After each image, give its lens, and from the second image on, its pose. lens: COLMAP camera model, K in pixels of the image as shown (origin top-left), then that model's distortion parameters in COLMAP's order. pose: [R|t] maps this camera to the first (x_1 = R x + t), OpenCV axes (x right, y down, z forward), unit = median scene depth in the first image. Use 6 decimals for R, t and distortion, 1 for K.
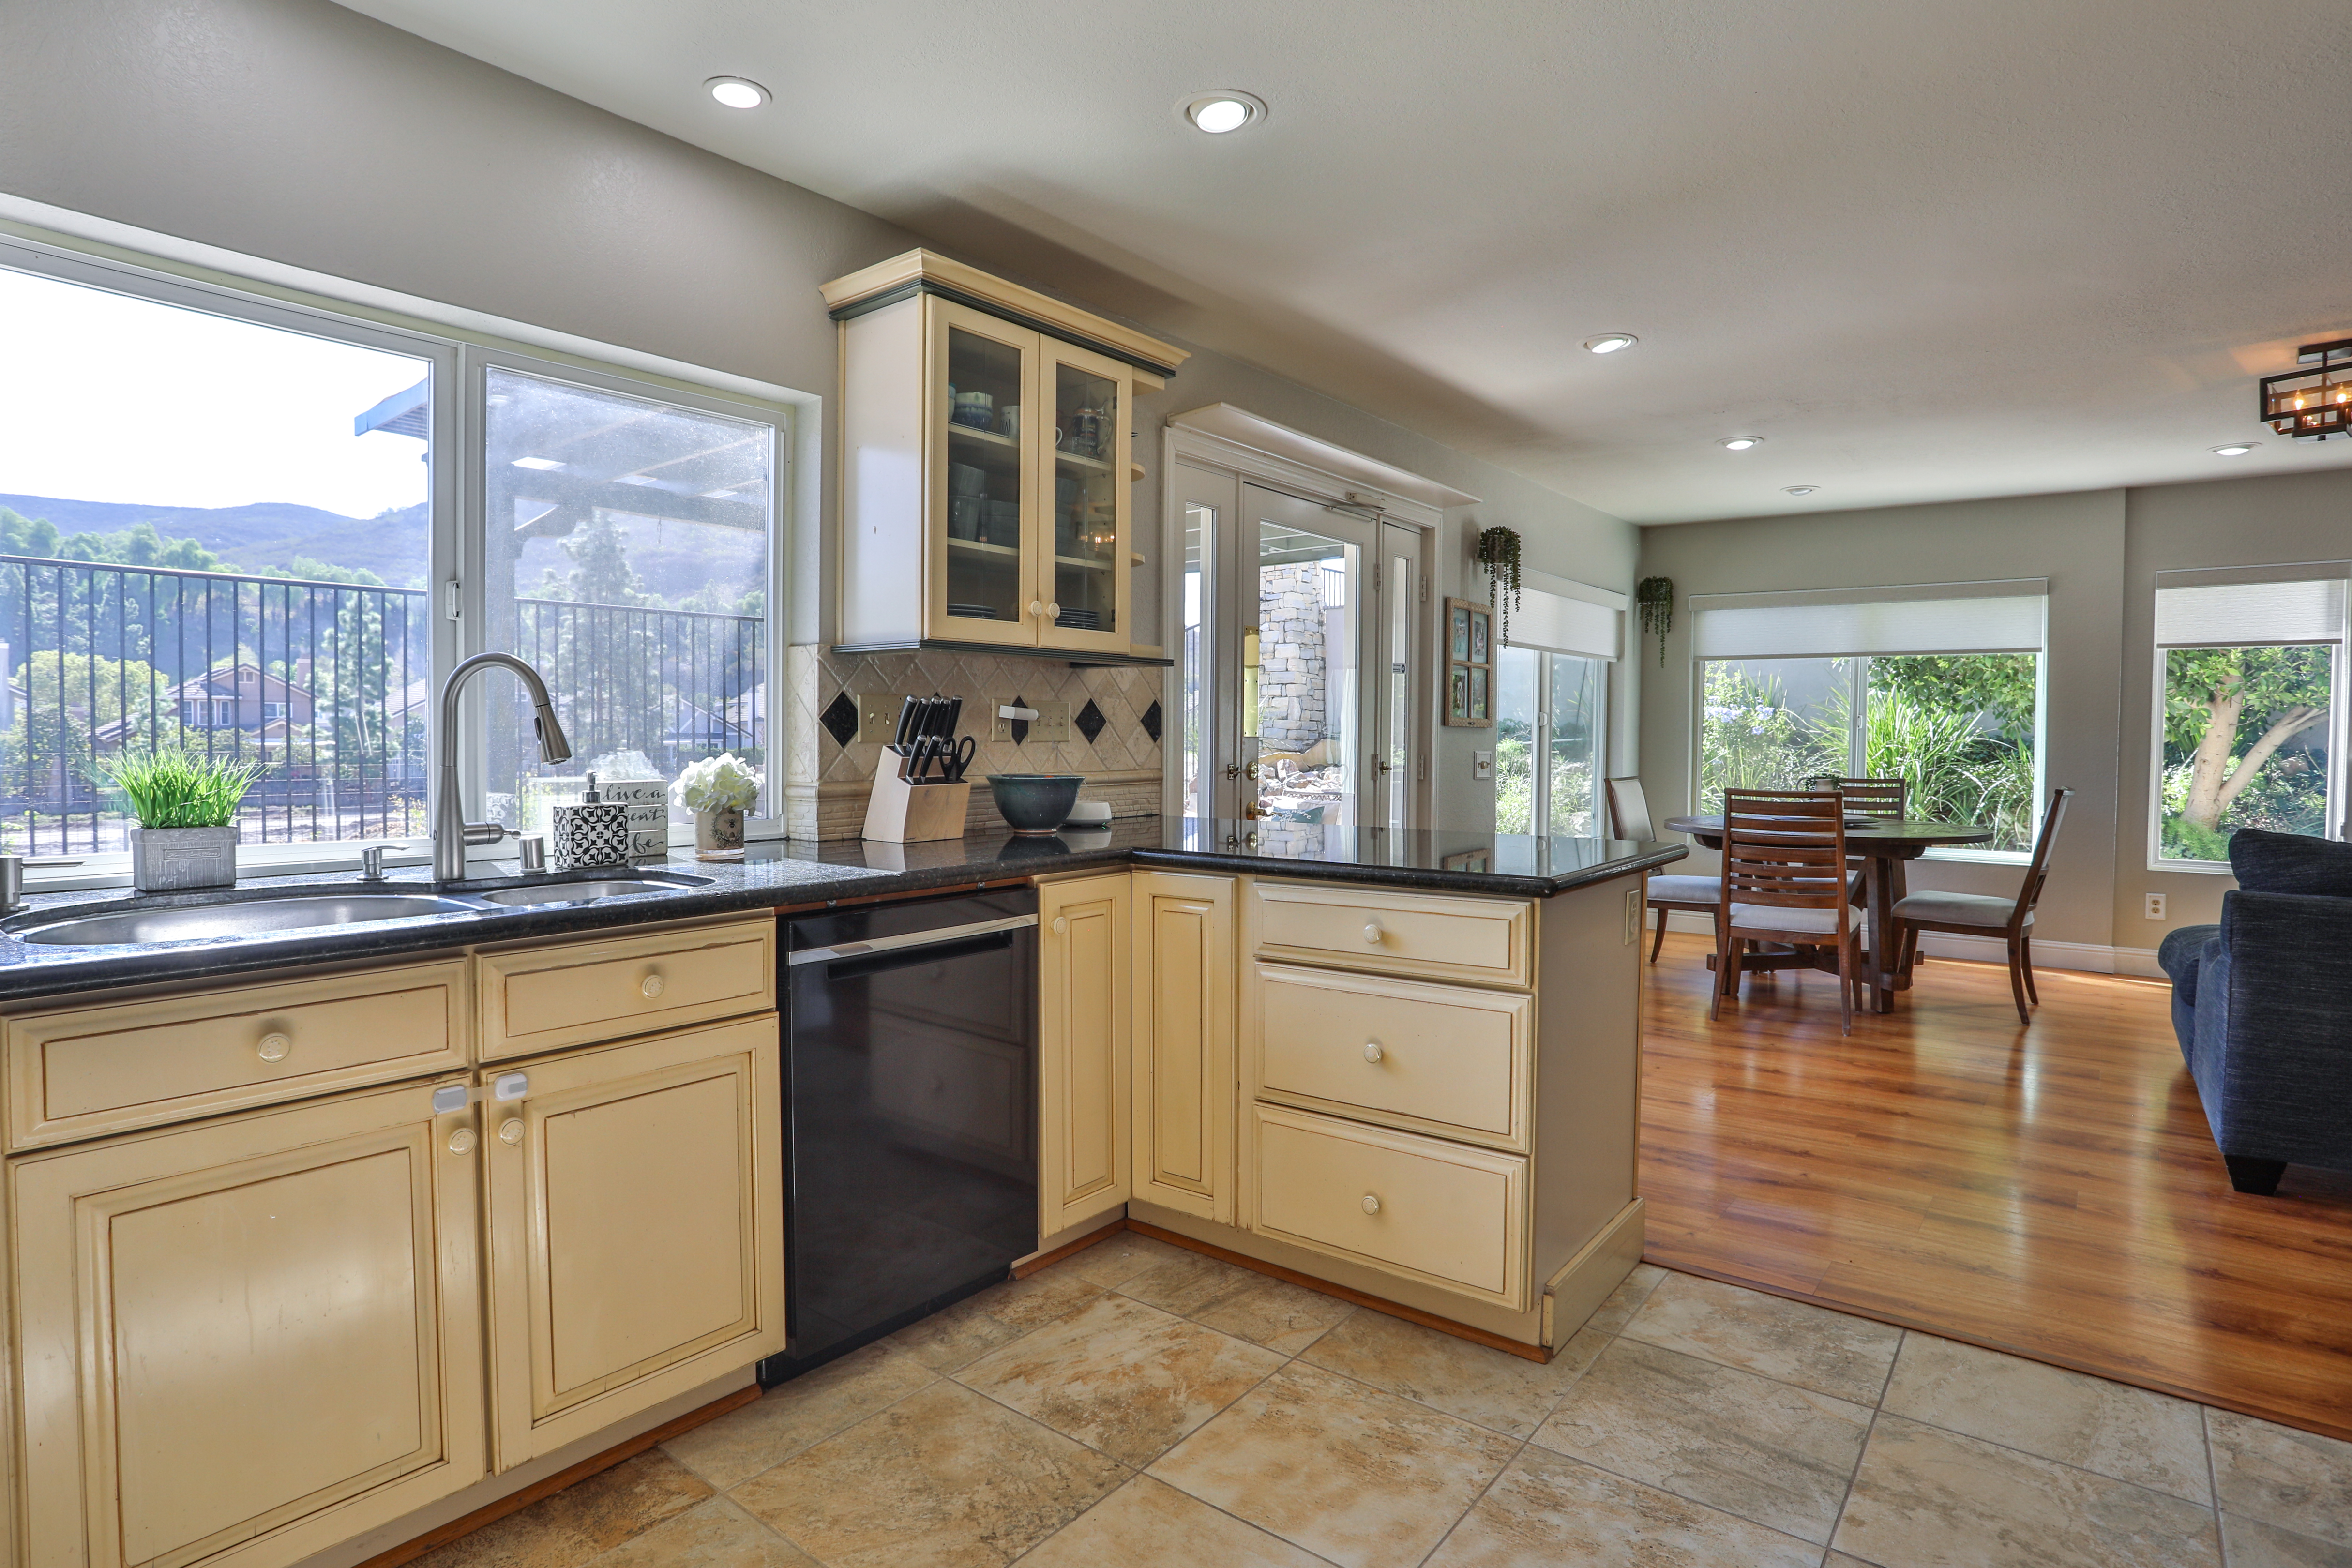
lens RADIAL K [[1220.1, 0, 1174.7], [0, 1220.1, 774.1], [0, 0, 1]] dist [-0.074173, 0.029453]
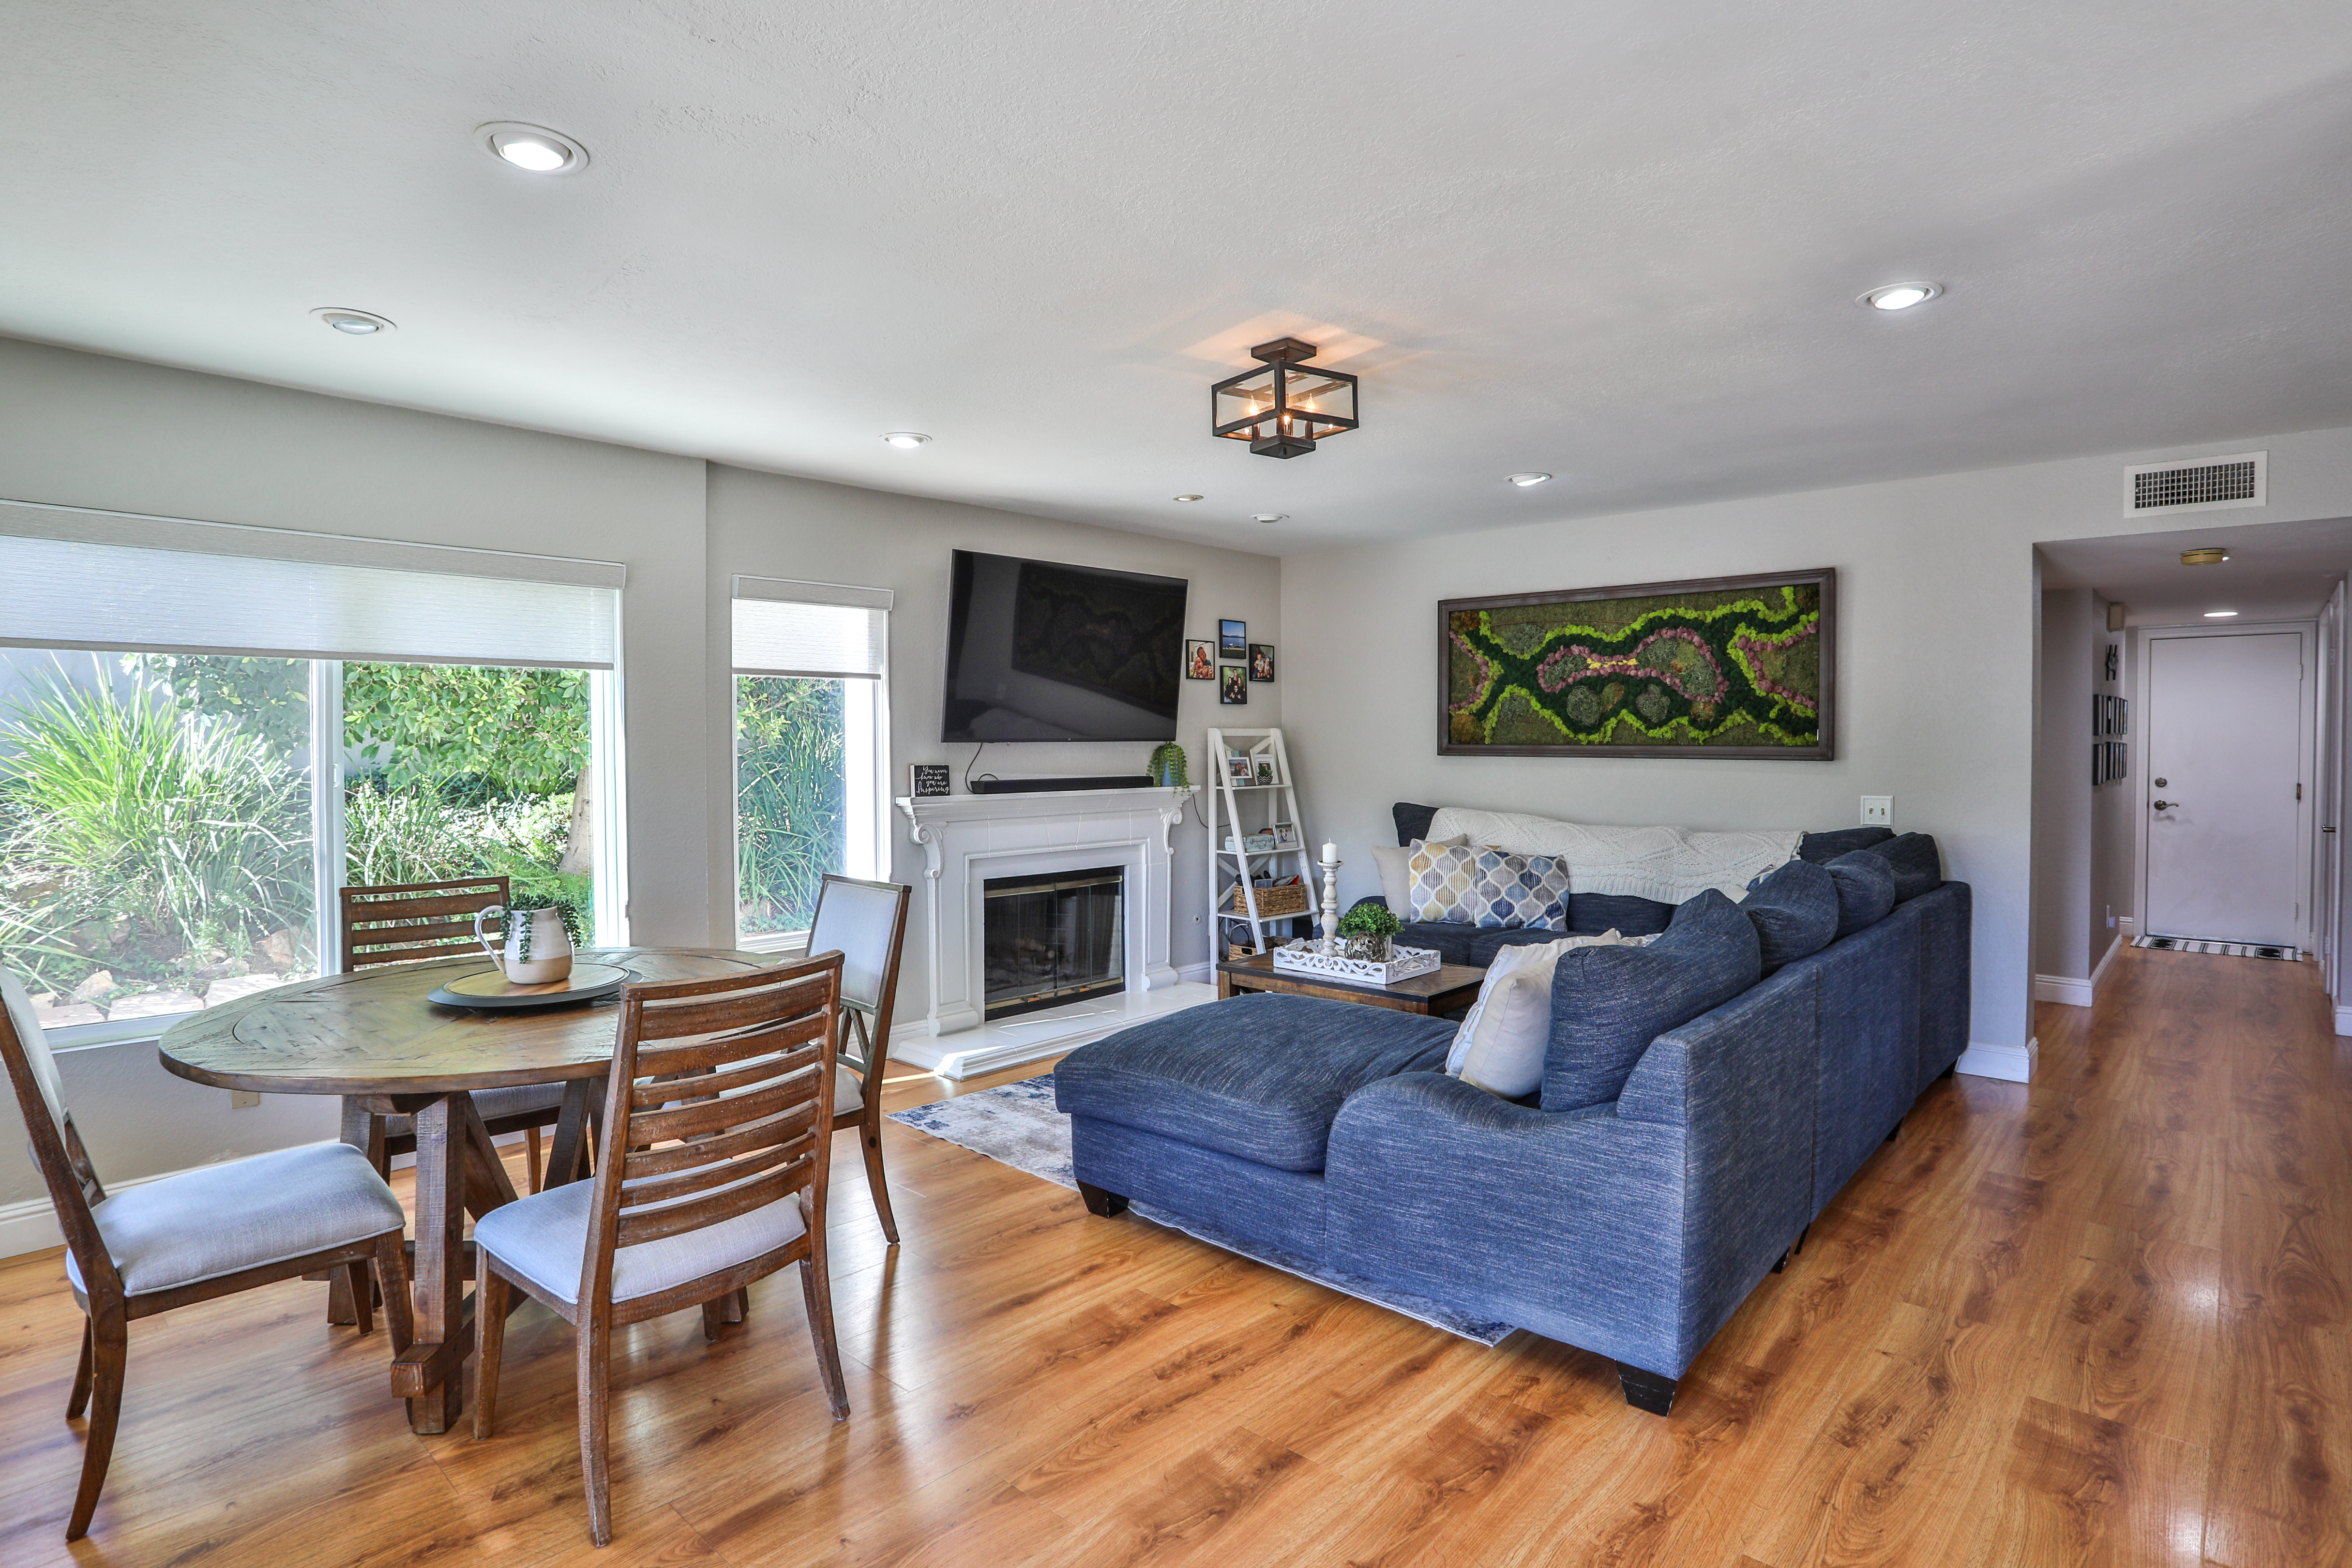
lens RADIAL K [[1220.1, 0, 1180.7], [0, 1220.1, 755.5], [0, 0, 1]] dist [-0.074173, 0.029453]
pose [[0.069940, -0.018730, 0.997375, 0.057763], [0.036329, 0.999208, 0.016217, -0.054780], [-0.996889, 0.035100, 0.070565, 0.649623]]
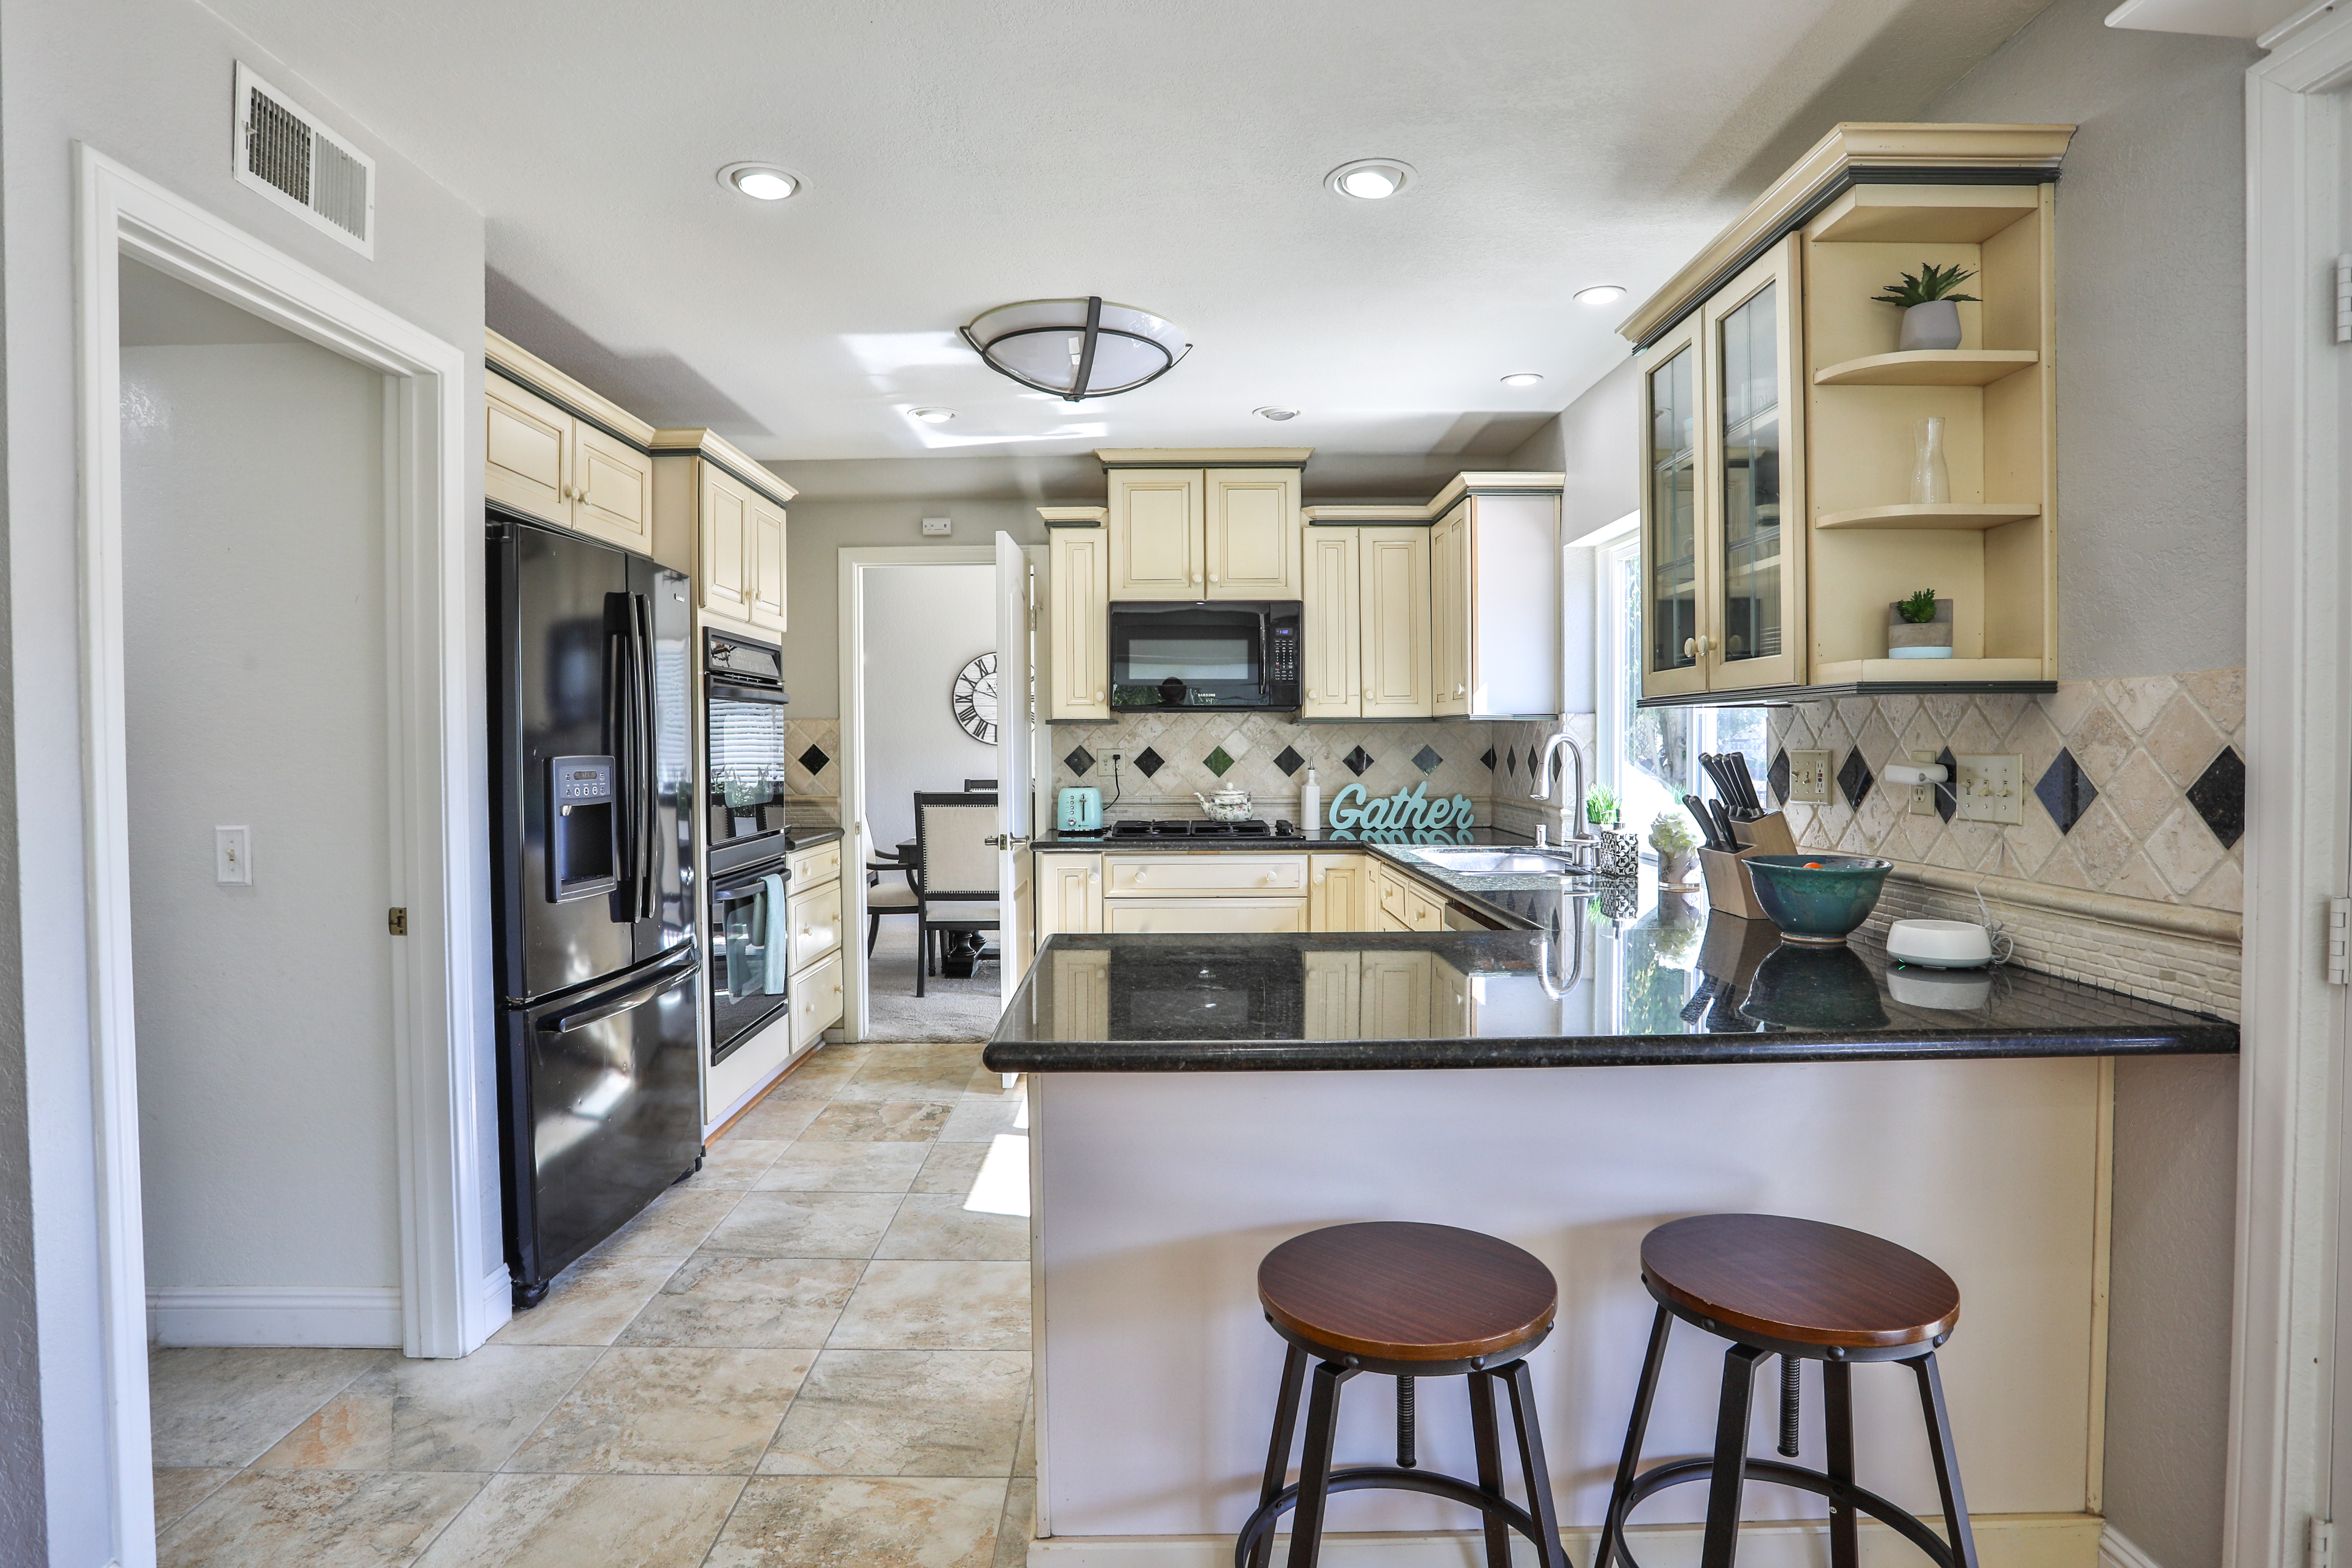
lens RADIAL K [[1220.1, 0, 1153.5], [0, 1220.1, 771.4], [0, 0, 1]] dist [-0.074173, 0.029453]
pose [[-0.787694, 0.014610, -0.615893, 0.335833], [-0.019931, 0.998591, 0.049179, -0.042237], [0.615744, 0.051013, -0.786293, 0.704785]]
